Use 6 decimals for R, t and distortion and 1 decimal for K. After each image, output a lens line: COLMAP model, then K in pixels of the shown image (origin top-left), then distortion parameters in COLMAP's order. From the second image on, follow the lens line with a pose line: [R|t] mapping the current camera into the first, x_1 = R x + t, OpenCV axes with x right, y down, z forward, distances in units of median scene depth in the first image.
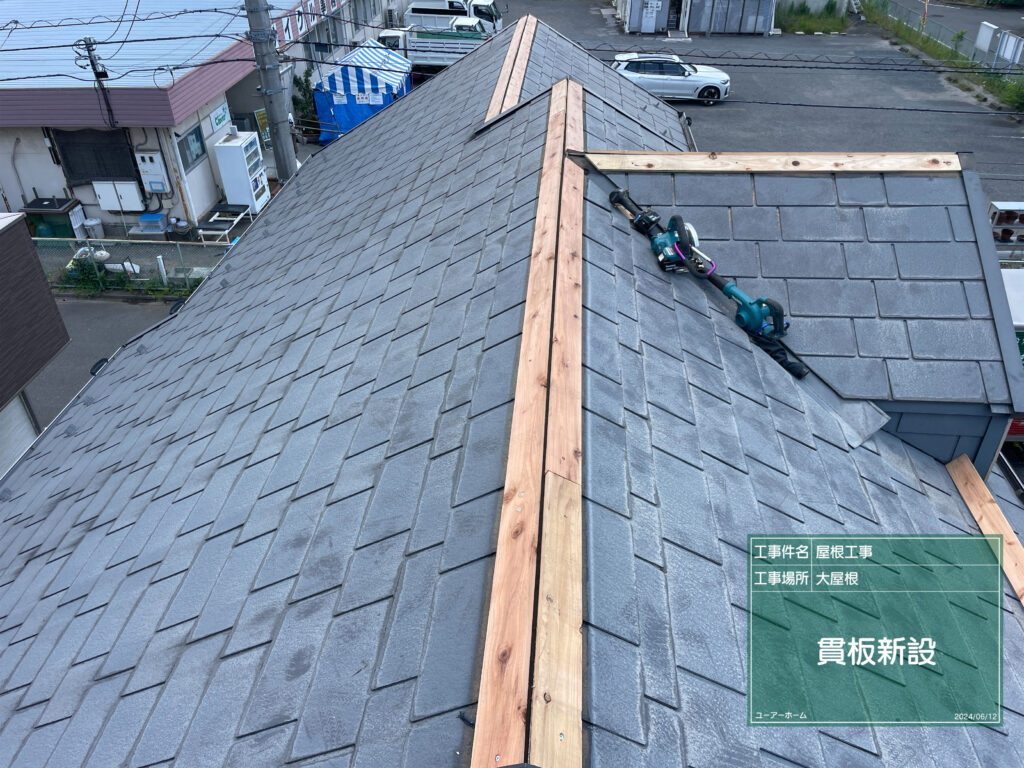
lens RADIAL K [[786.2, 0, 519.8], [0, 786.2, 385.2], [0, 0, 1]] dist [0.094943, -0.123202]
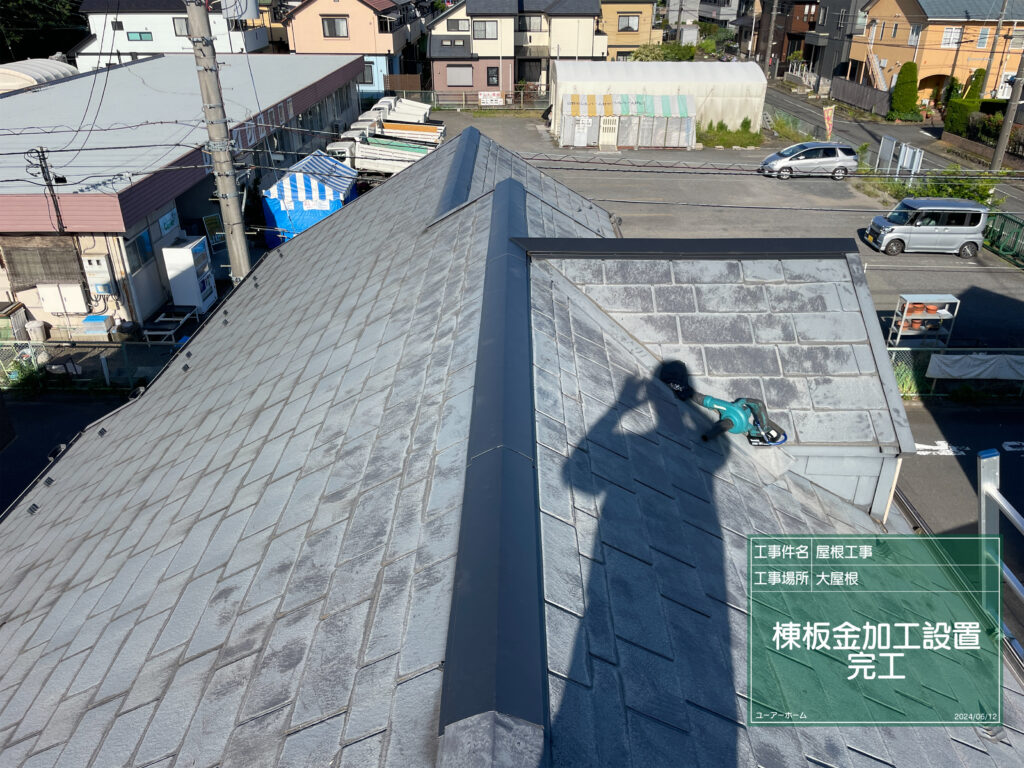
lens RADIAL K [[786.2, 0, 519.8], [0, 786.2, 385.2], [0, 0, 1]] dist [0.094943, -0.123202]
pose [[0.997412, -0.018309, 0.069525, -0.011668], [0.026743, 0.992123, -0.122382, 0.057389], [-0.066737, 0.123925, 0.990045, -0.109197]]
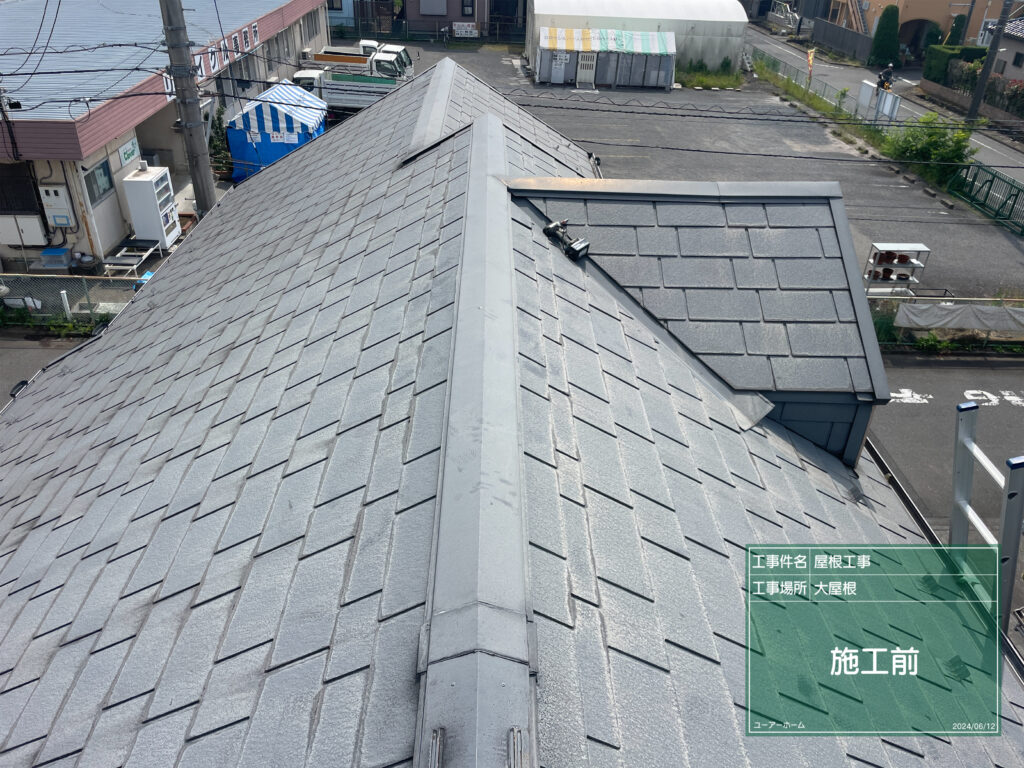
lens RADIAL K [[786.2, 0, 519.8], [0, 786.2, 385.2], [0, 0, 1]] dist [0.094943, -0.123202]
pose [[0.994417, -0.010200, 0.105023, -0.020810], [0.015584, 0.998599, -0.050576, 0.057647], [-0.104360, 0.051931, 0.993183, -0.094944]]
